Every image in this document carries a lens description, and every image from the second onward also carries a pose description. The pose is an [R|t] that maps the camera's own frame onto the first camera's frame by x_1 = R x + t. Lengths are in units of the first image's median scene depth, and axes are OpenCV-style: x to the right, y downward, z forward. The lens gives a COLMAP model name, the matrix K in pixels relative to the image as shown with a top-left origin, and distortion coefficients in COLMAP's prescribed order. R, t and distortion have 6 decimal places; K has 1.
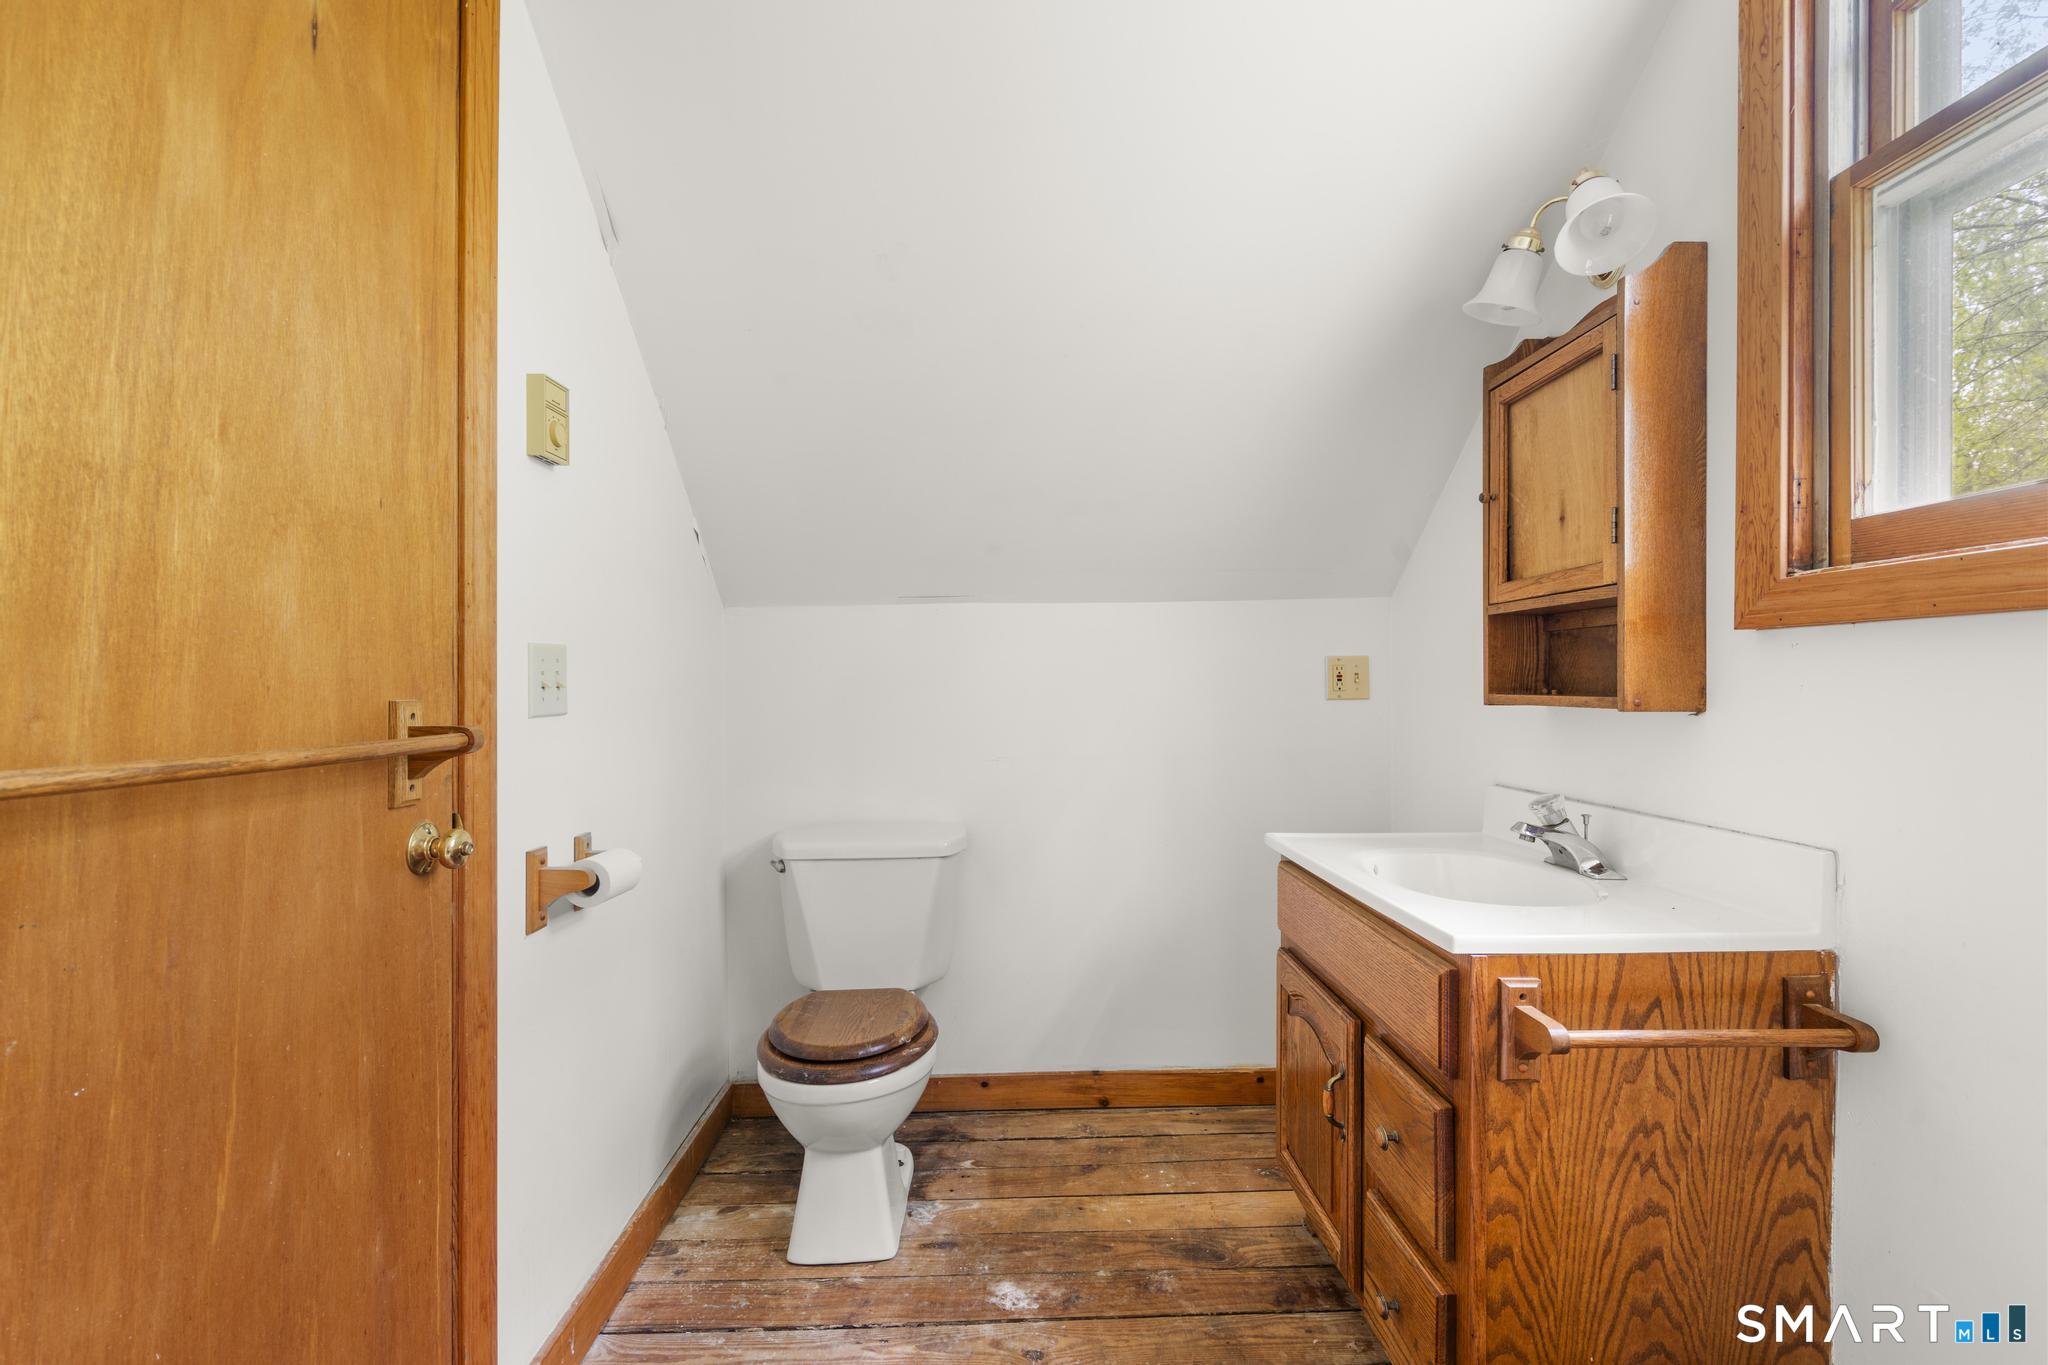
lens RADIAL K [[916.0, 0, 1022.8], [0, 916.0, 686.4], [0, 0, 1]] dist [-0.011383, 0.004515]
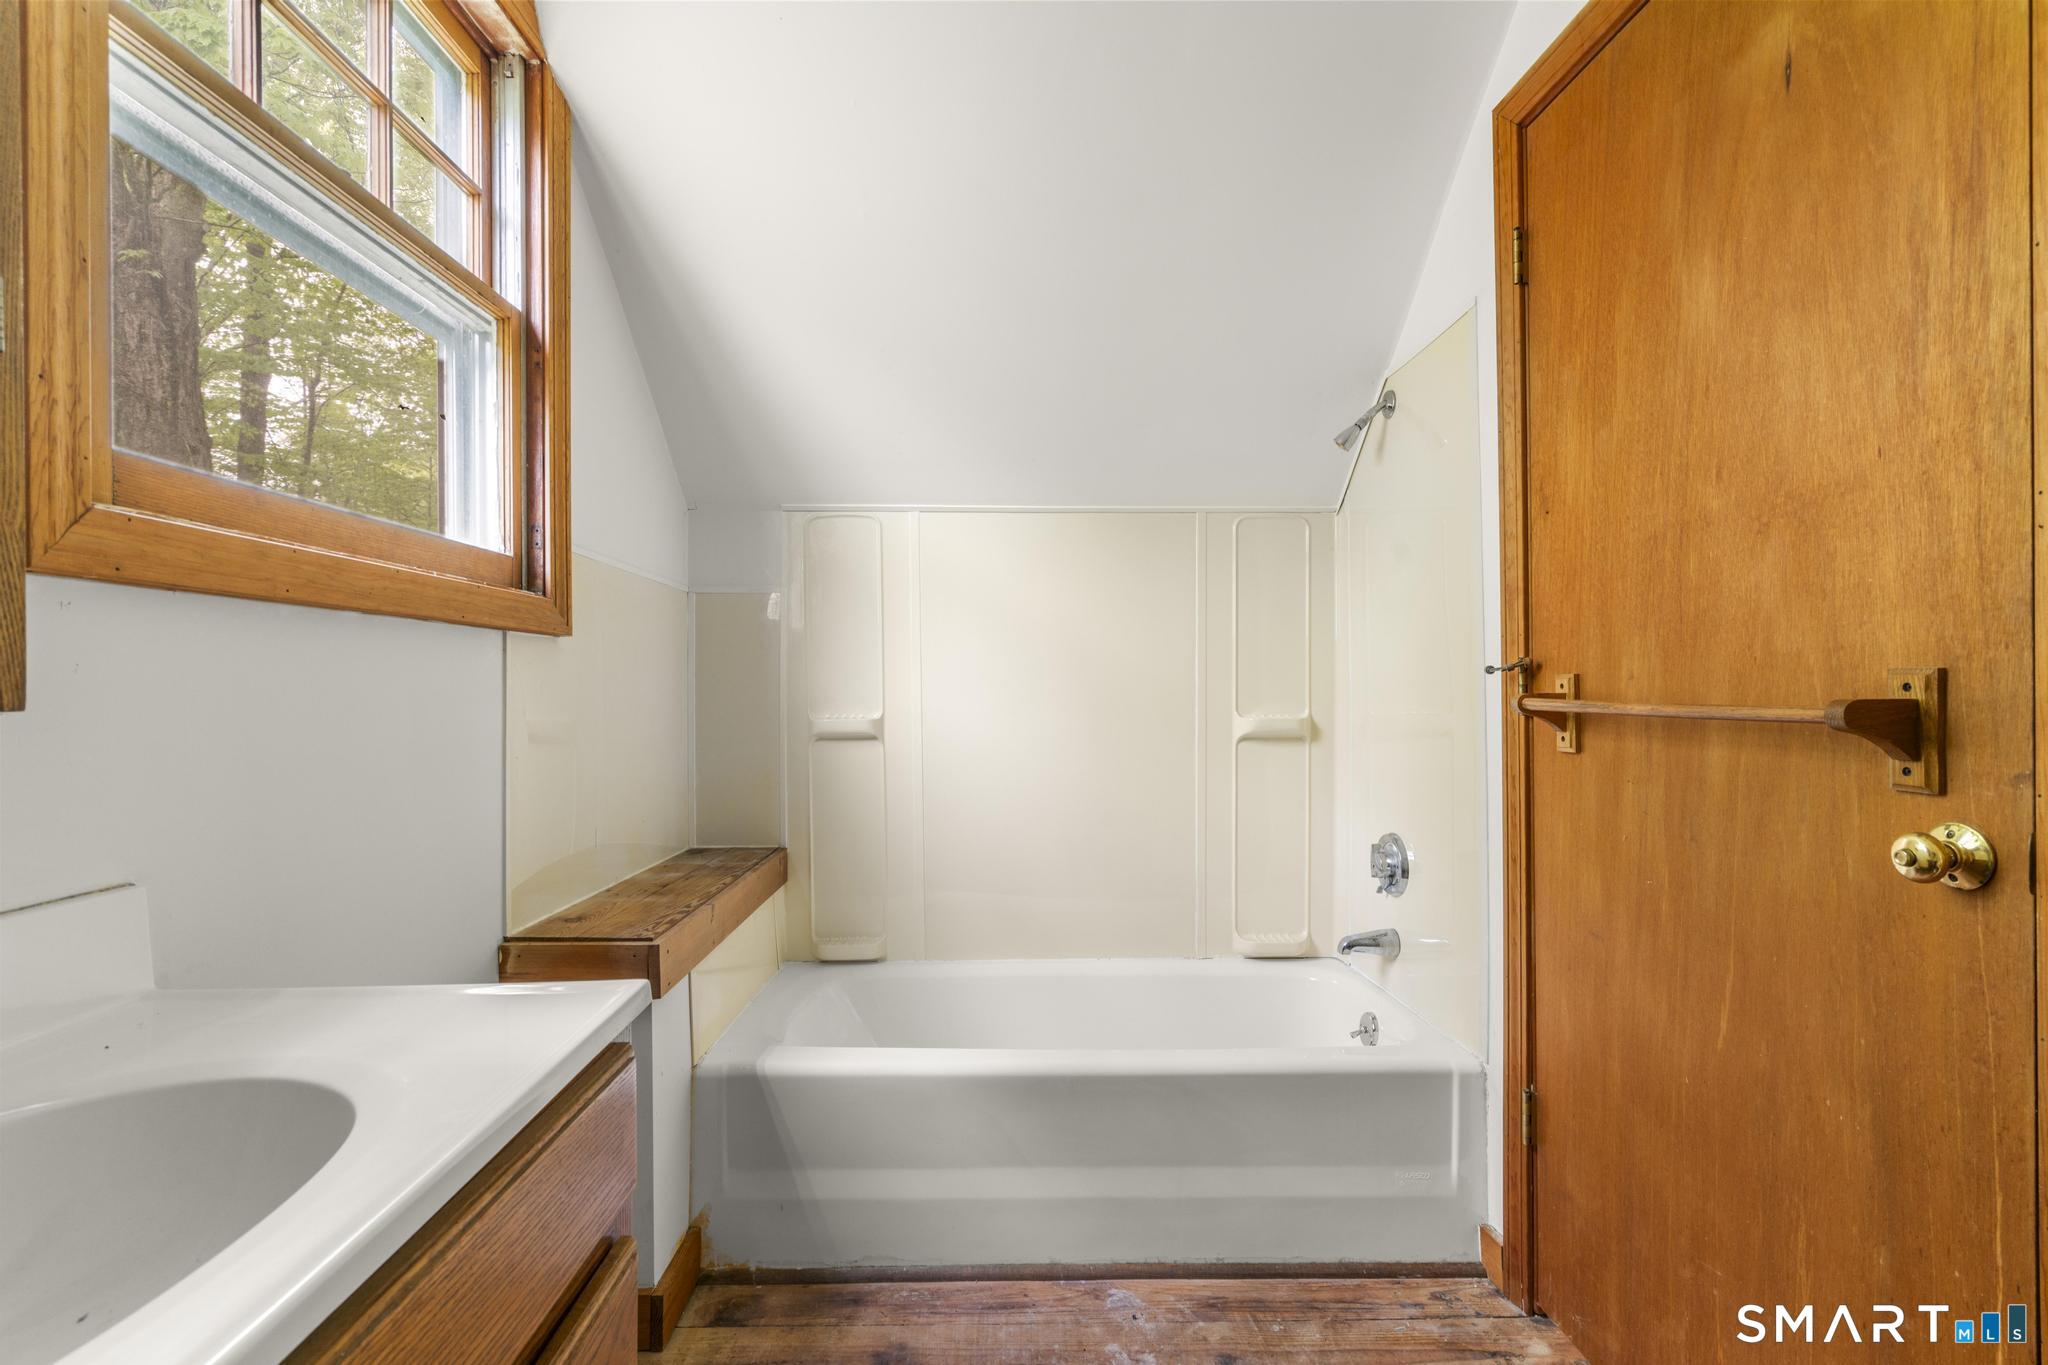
lens RADIAL K [[916.0, 0, 1022.8], [0, 916.0, 686.4], [0, 0, 1]] dist [-0.011383, 0.004515]
pose [[-0.999807, 0.008418, -0.017775, 0.190746], [0.008375, 0.999962, 0.002508, 0.027315], [0.017795, 0.002359, -0.999839, 2.105849]]
